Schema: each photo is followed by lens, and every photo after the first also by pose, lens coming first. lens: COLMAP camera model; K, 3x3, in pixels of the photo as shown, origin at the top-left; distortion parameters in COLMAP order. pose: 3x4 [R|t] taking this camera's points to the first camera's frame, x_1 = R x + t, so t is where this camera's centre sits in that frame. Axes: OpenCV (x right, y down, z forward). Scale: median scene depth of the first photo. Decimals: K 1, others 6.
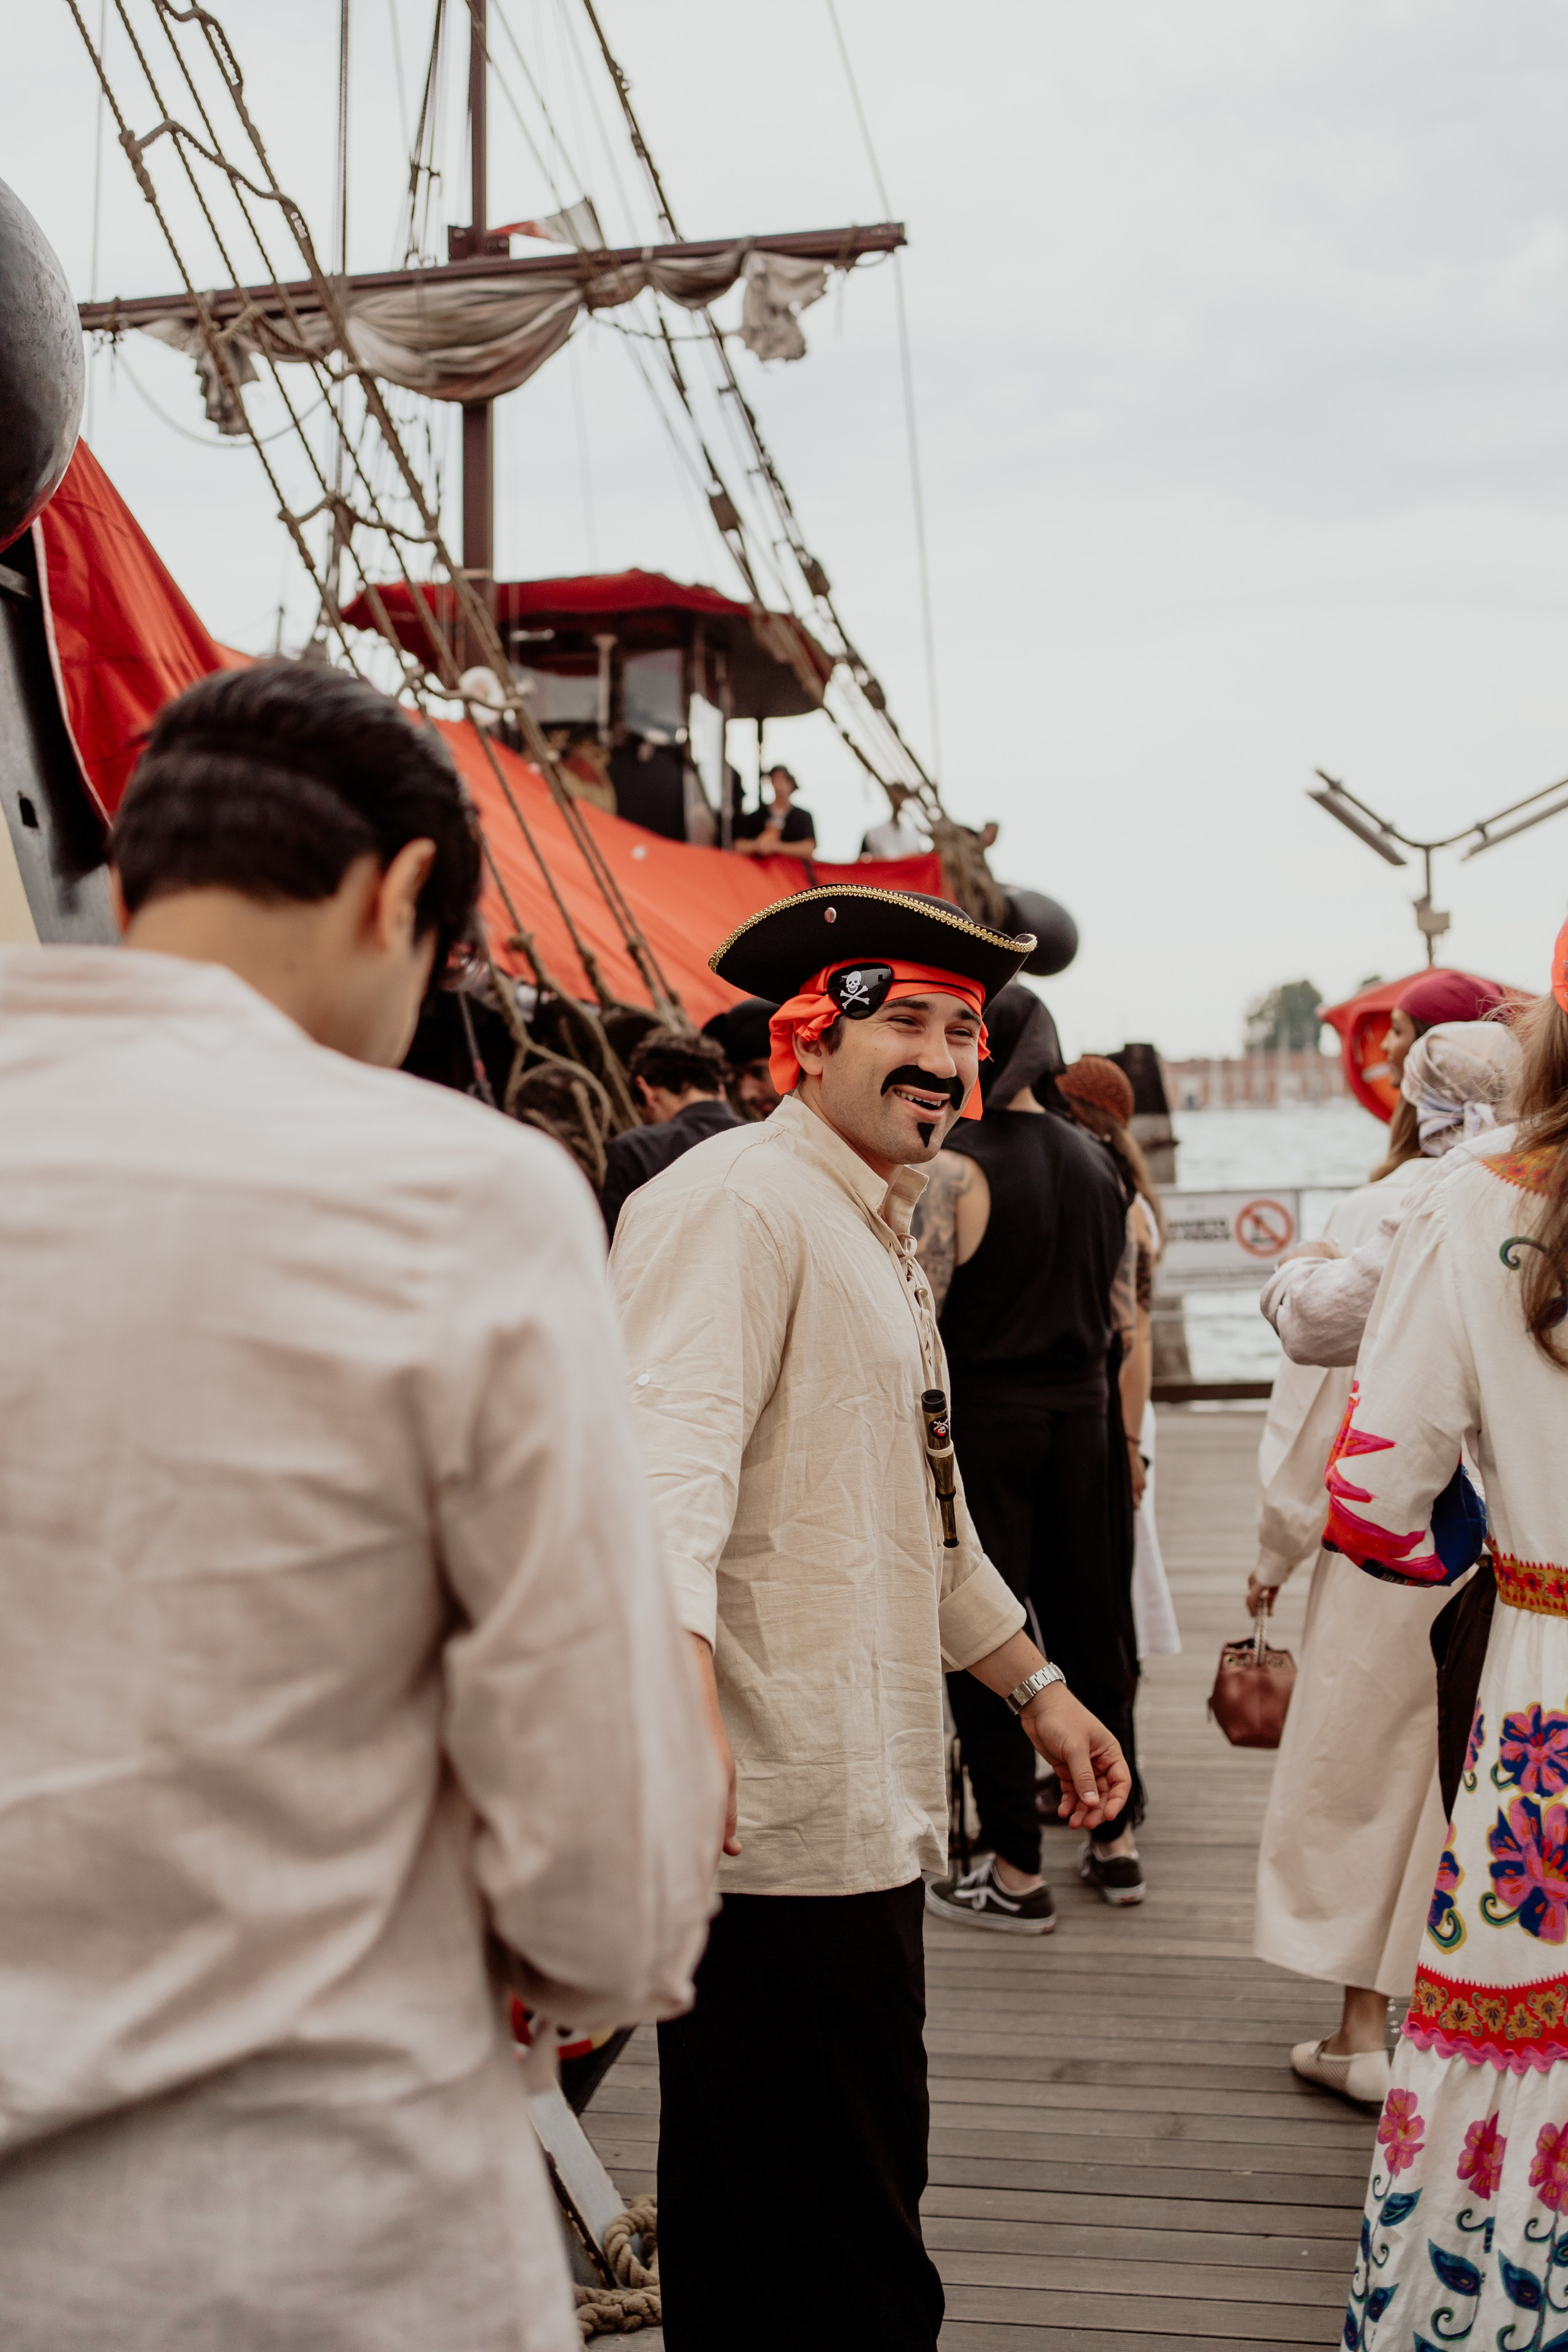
lens RADIAL K [[2405.1, 0, 760.8], [0, 2405.1, 1218.5], [0, 0, 1]] dist [-0.001014, 0.000000]
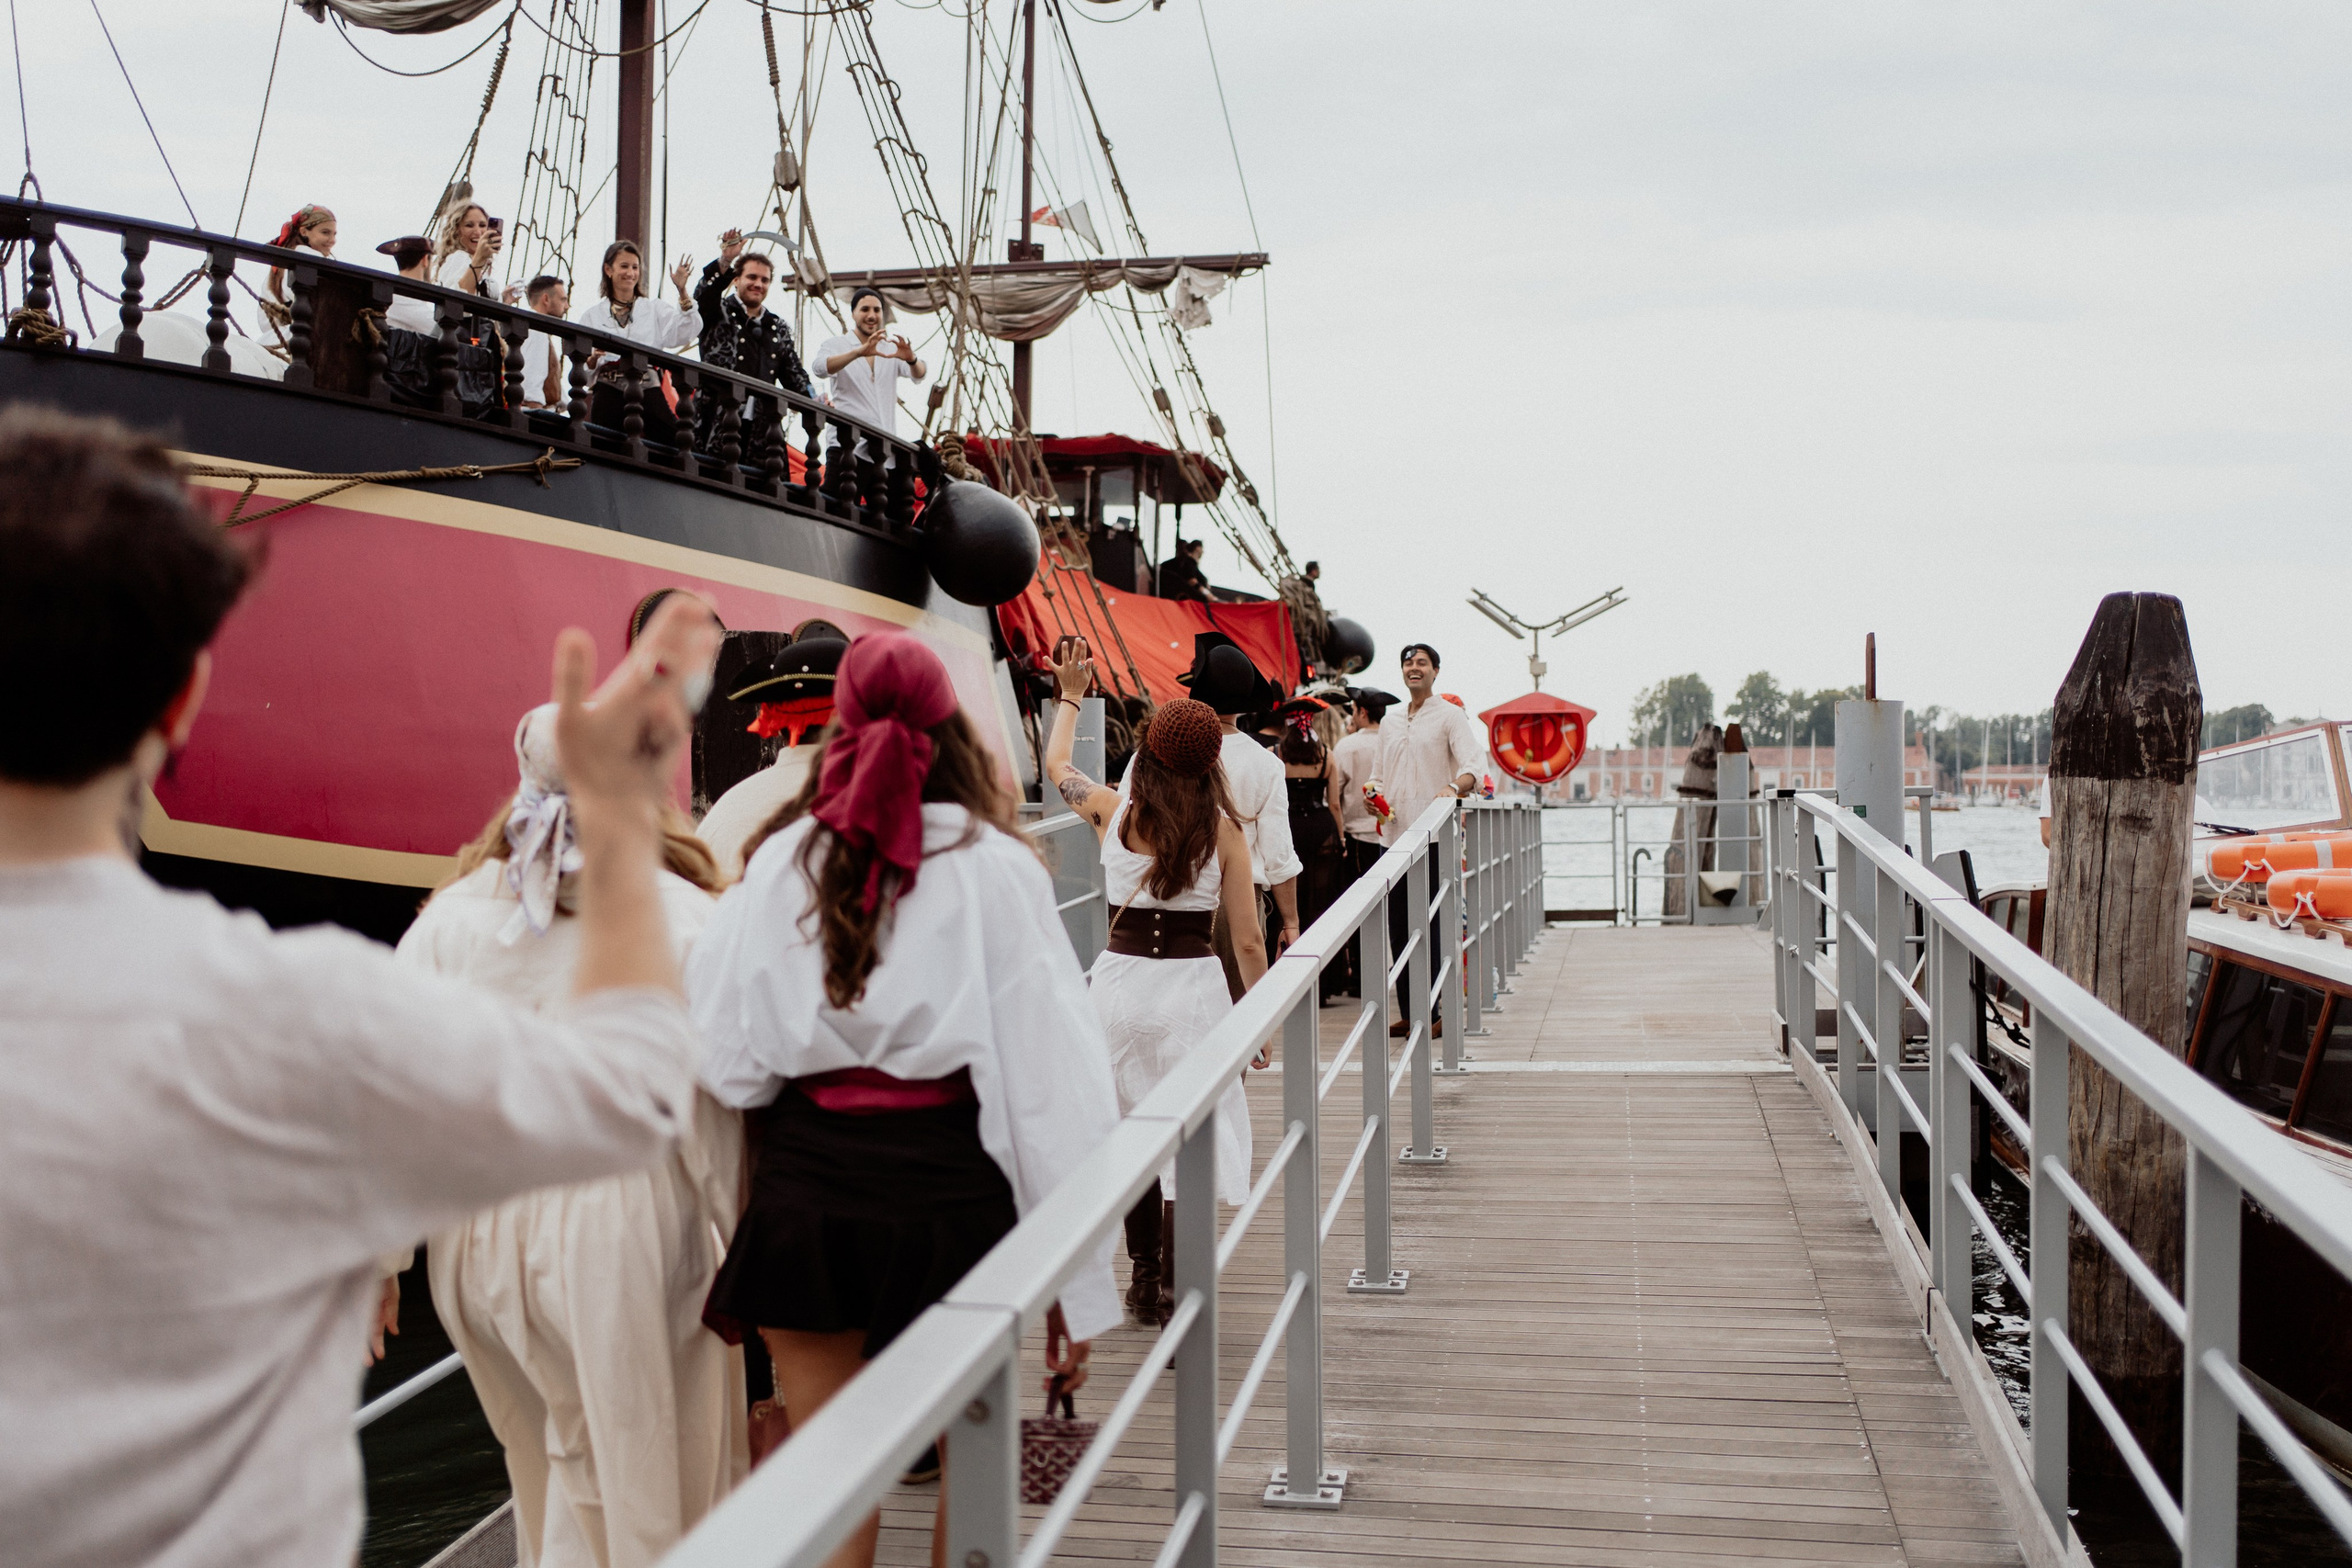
lens RADIAL K [[2404.9, 0, 1149.9], [0, 2404.9, 806.6], [0, 0, 1]] dist [-0.001014, 0.000000]
pose [[0.999822, 0.018882, 0.000123, -0.019501], [-0.018871, 0.999392, -0.029321, 0.045011], [-0.000676, 0.029314, 0.999570, -0.705825]]
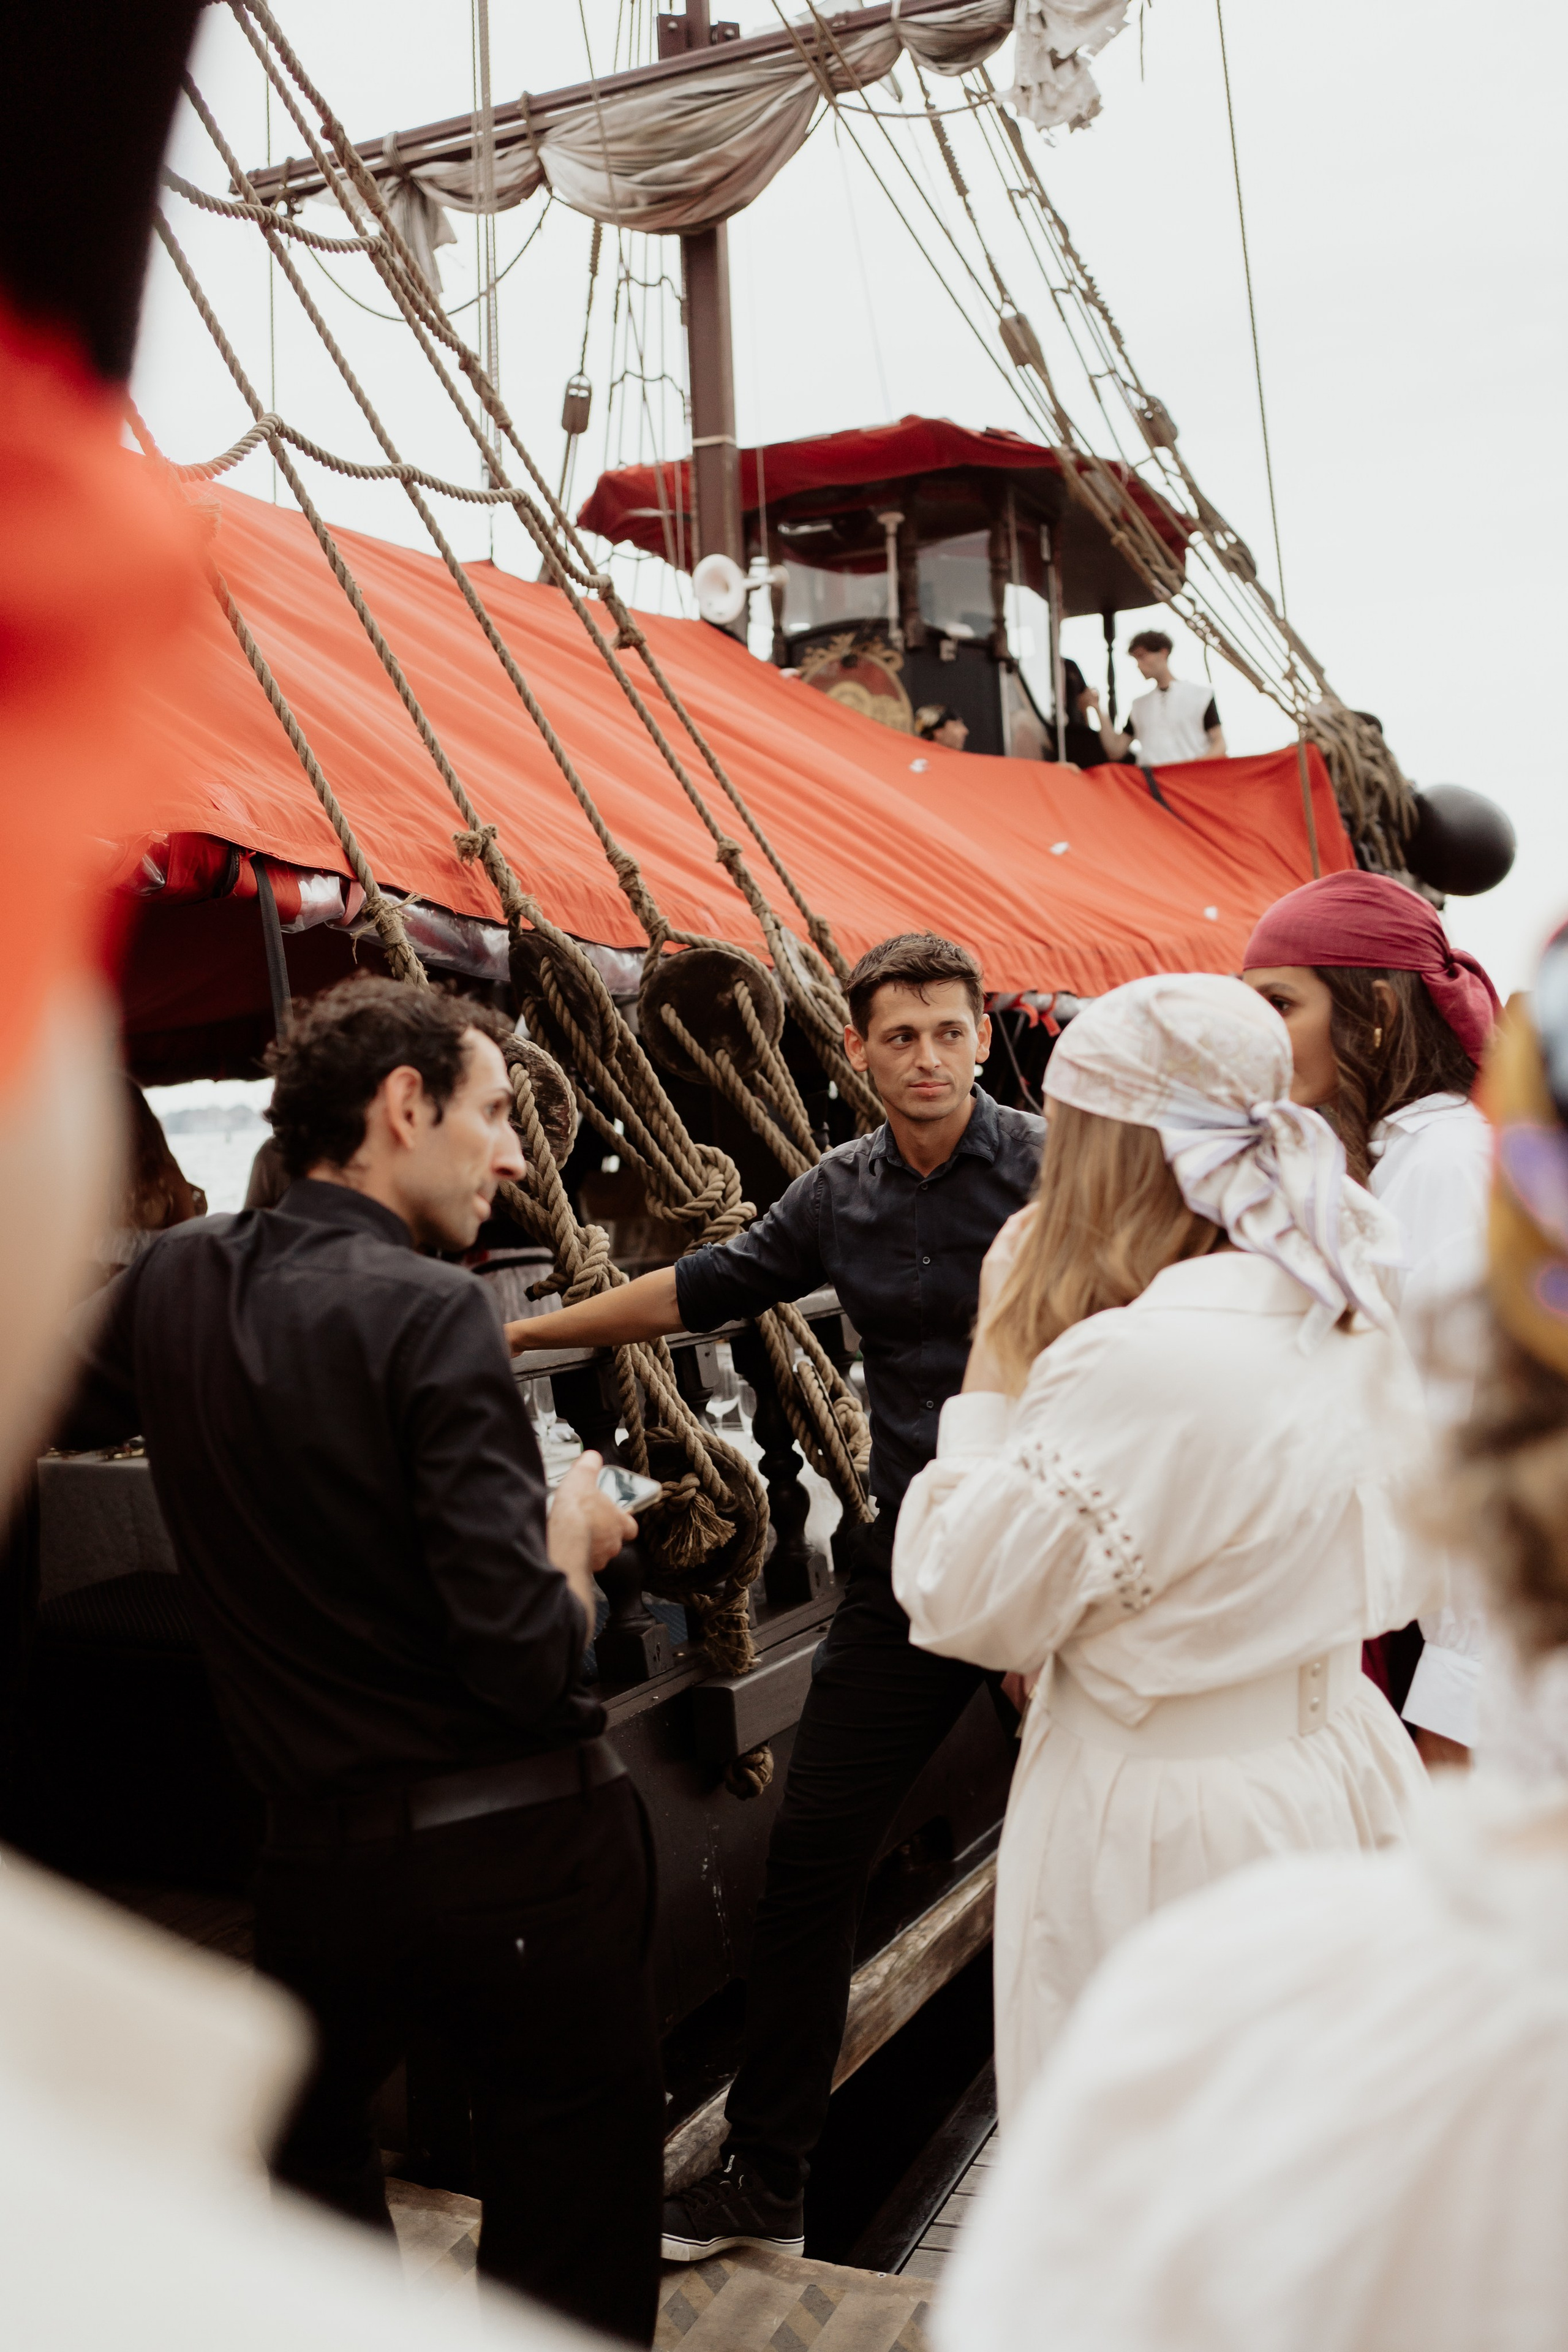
lens RADIAL K [[2405.1, 0, 739.9], [0, 2405.1, 1156.2], [0, 0, 1]] dist [-0.001014, 0.000000]
pose [[0.979055, -0.043169, -0.198965, 0.041209], [0.040115, 0.999008, -0.019354, -0.010693], [0.199603, 0.010967, 0.979815, 0.205005]]
